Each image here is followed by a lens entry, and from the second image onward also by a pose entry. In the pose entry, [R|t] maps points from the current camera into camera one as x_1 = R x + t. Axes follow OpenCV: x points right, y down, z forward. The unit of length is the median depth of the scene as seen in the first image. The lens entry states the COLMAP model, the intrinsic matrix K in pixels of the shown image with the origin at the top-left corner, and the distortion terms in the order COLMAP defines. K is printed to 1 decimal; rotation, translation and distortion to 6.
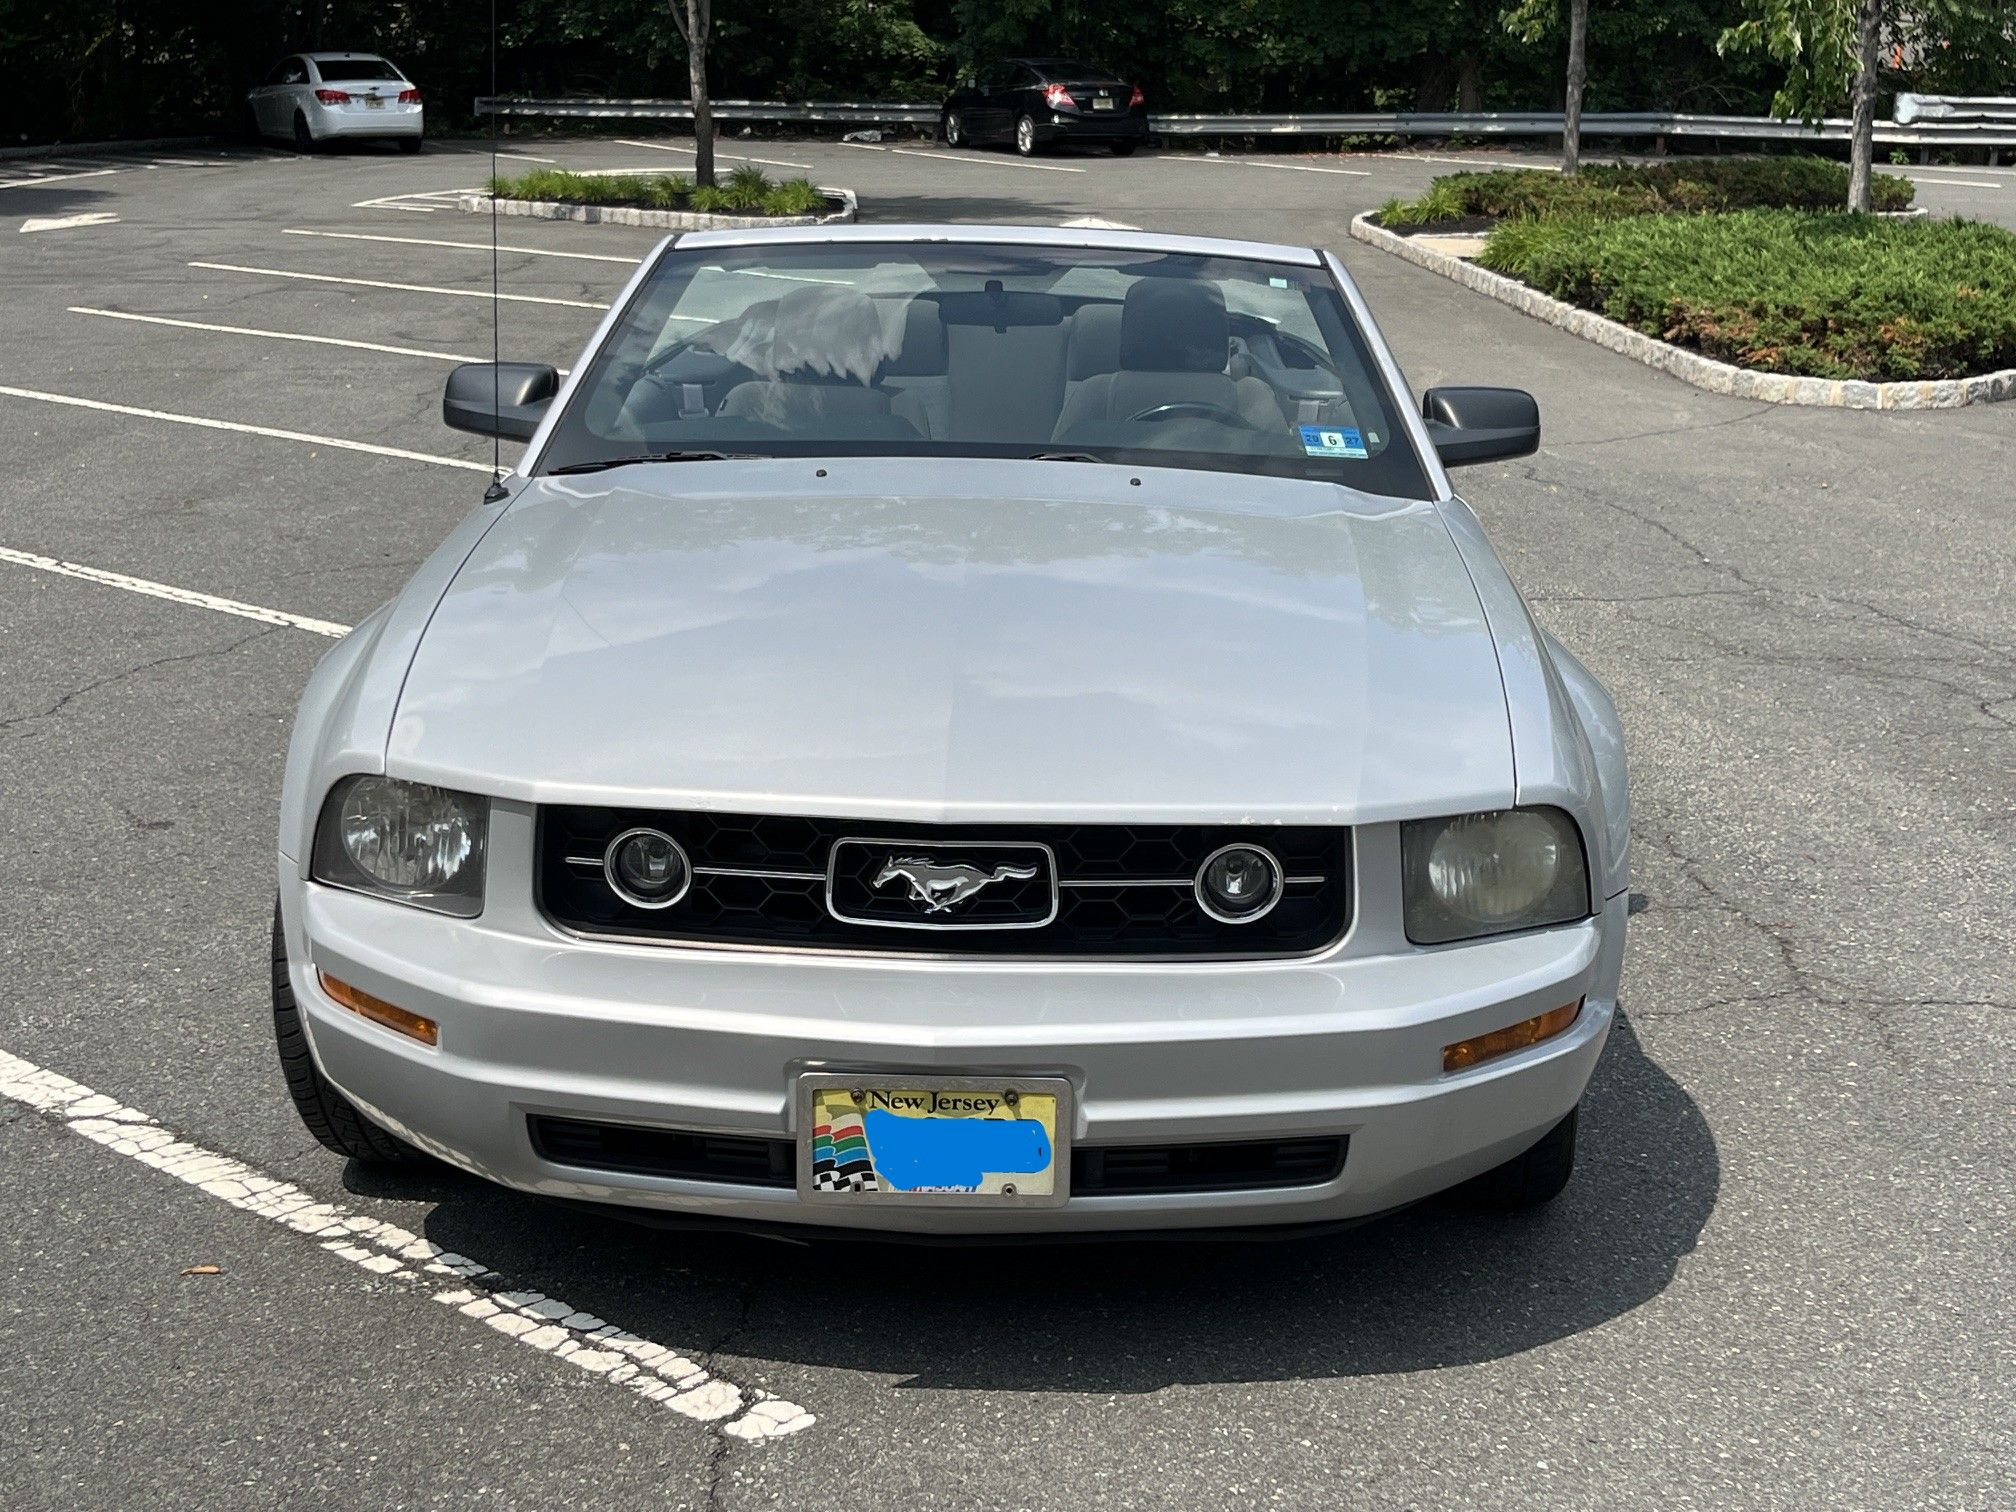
lens RADIAL K [[2796.0, 0, 1026.7], [0, 2796.0, 727.3], [0, 0, 1]] dist [0.155397, -0.523578]
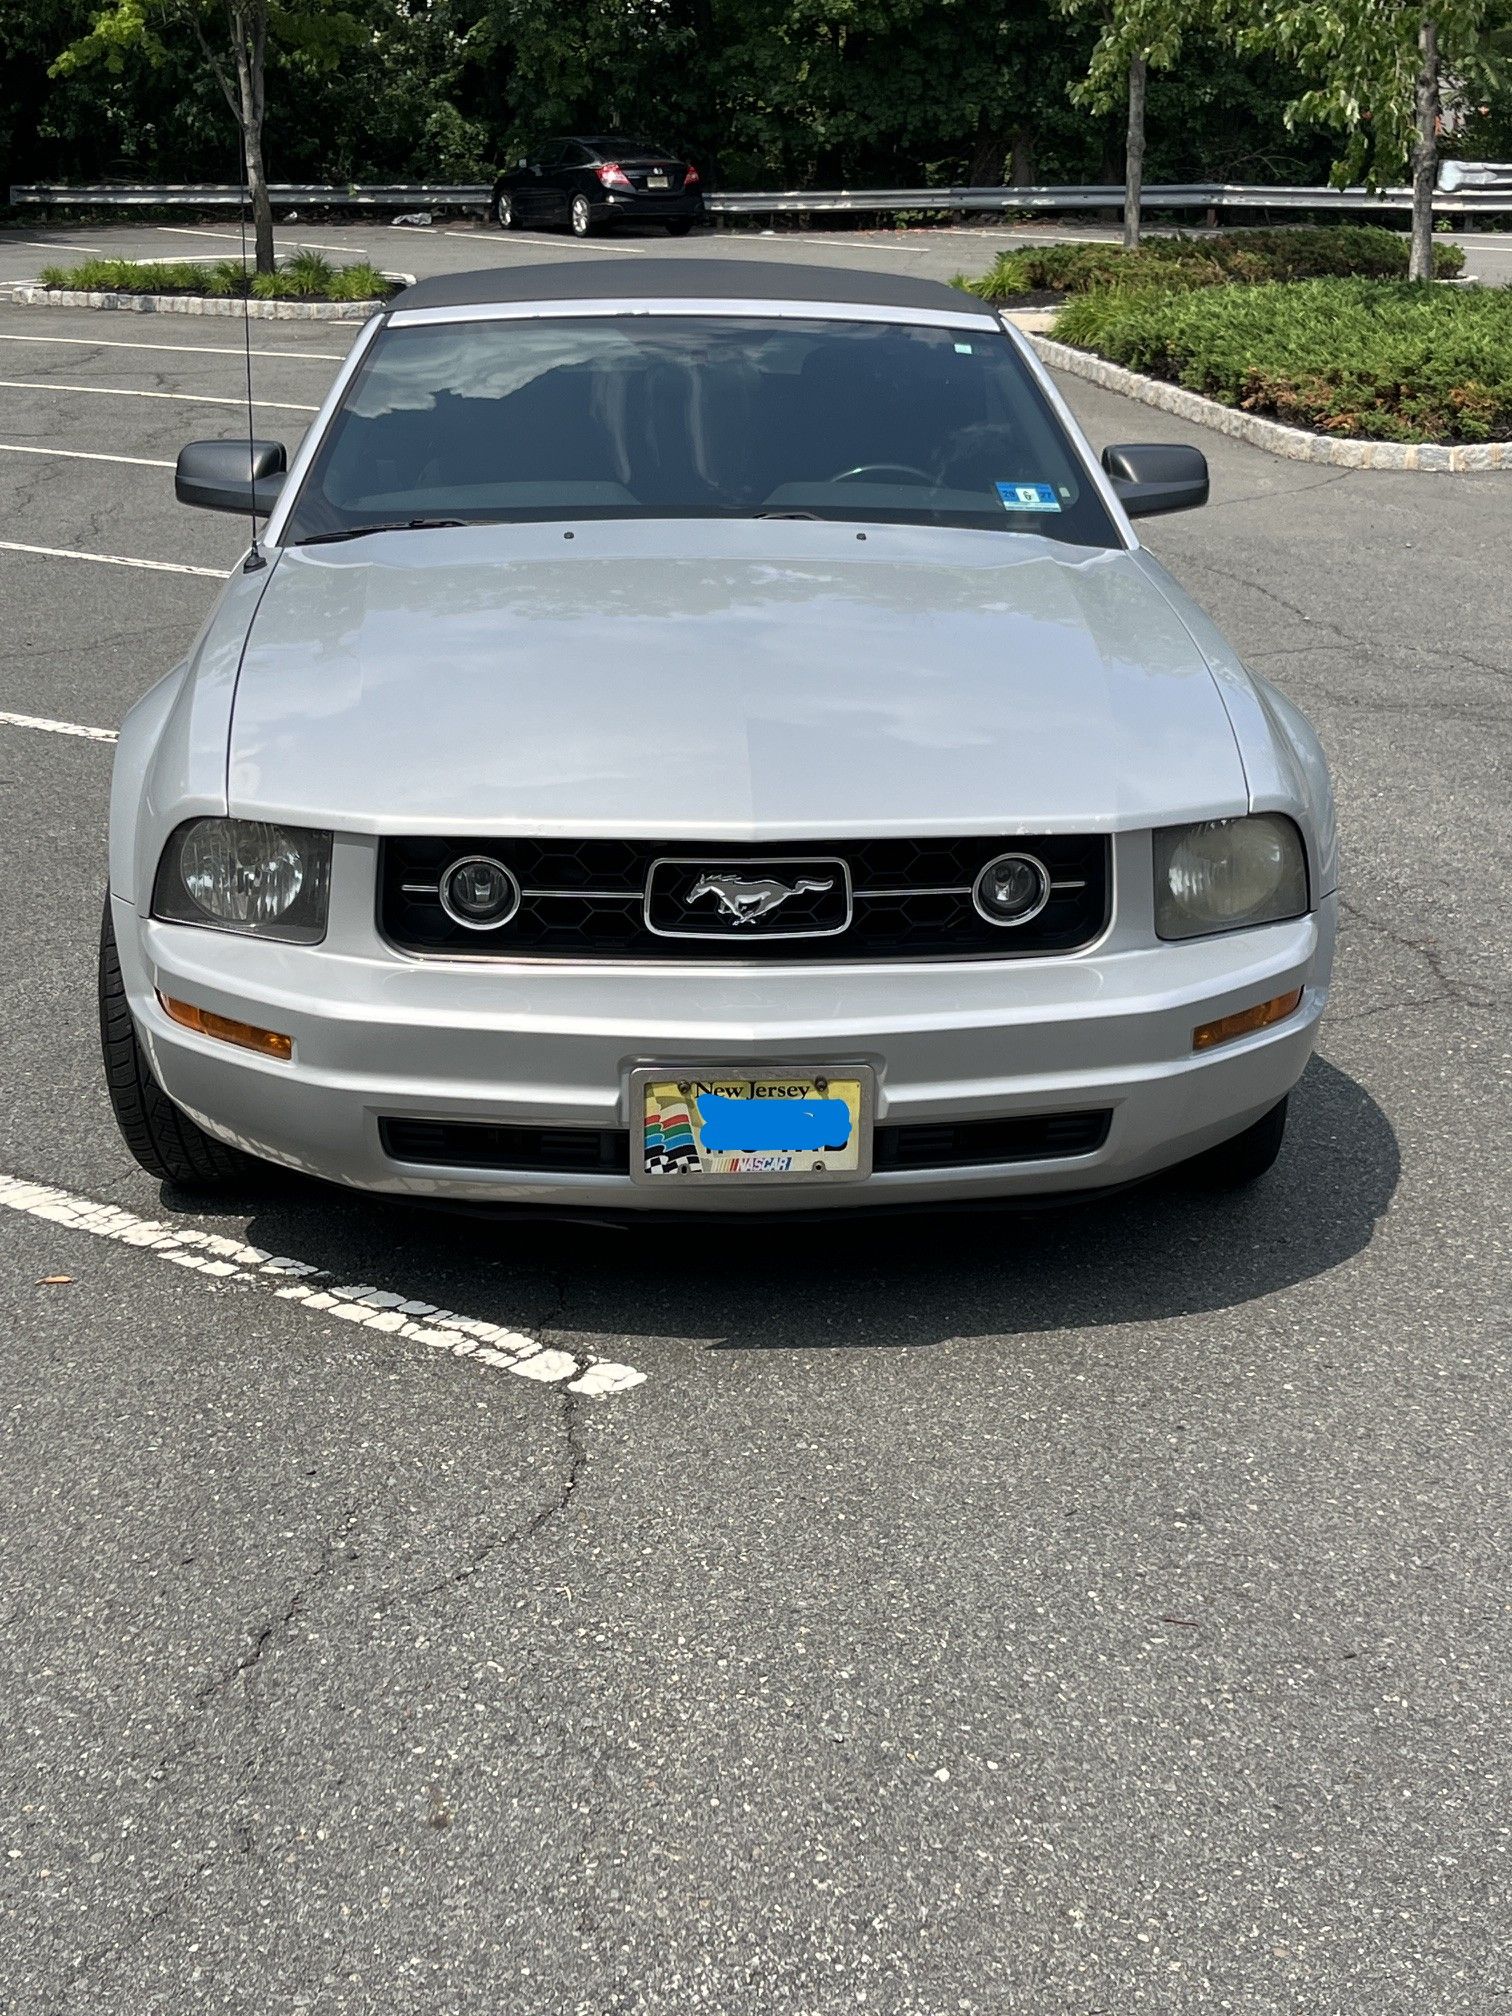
lens RADIAL K [[2796.0, 0, 756.0], [0, 2796.0, 1008.0], [0, 0, 1]] dist [0.155397, -0.523578]
pose [[0.997412, -0.034124, 0.063283, -0.081731], [0.029847, 0.997283, 0.067345, 0.020592], [-0.065409, -0.065281, 0.995721, -0.091225]]
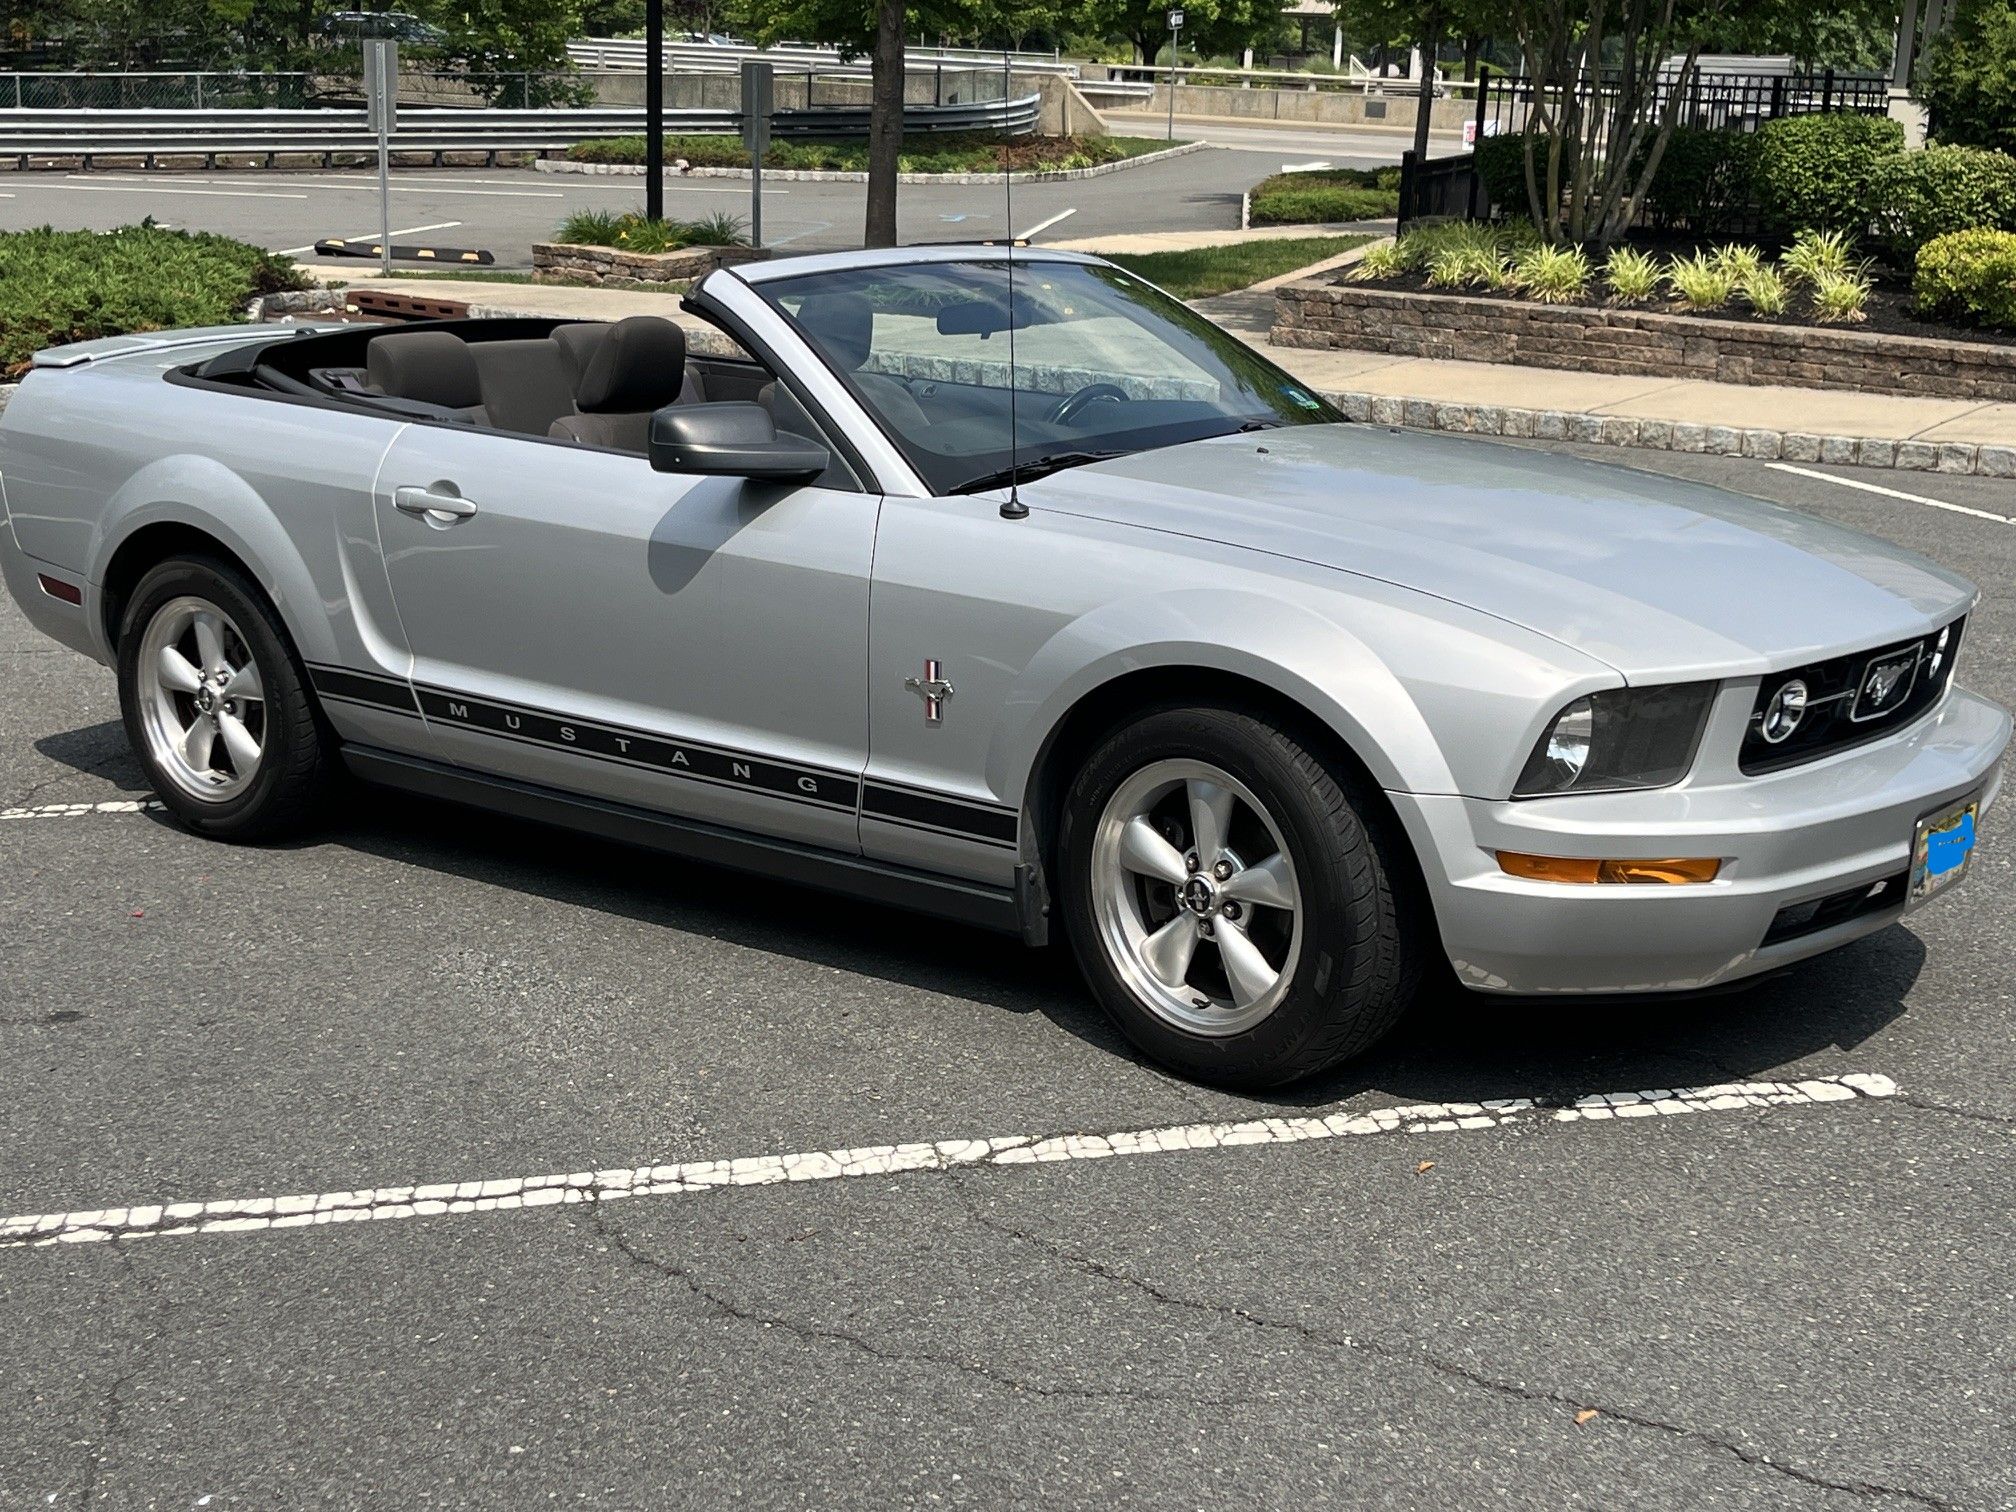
lens RADIAL K [[2796.0, 0, 1026.7], [0, 2796.0, 727.3], [0, 0, 1]] dist [0.155397, -0.523578]
pose [[0.583161, -0.183843, 0.791281, -1.185280], [0.183662, 0.978672, 0.092025, -0.111881], [-0.791323, 0.091663, 0.604489, 0.393388]]
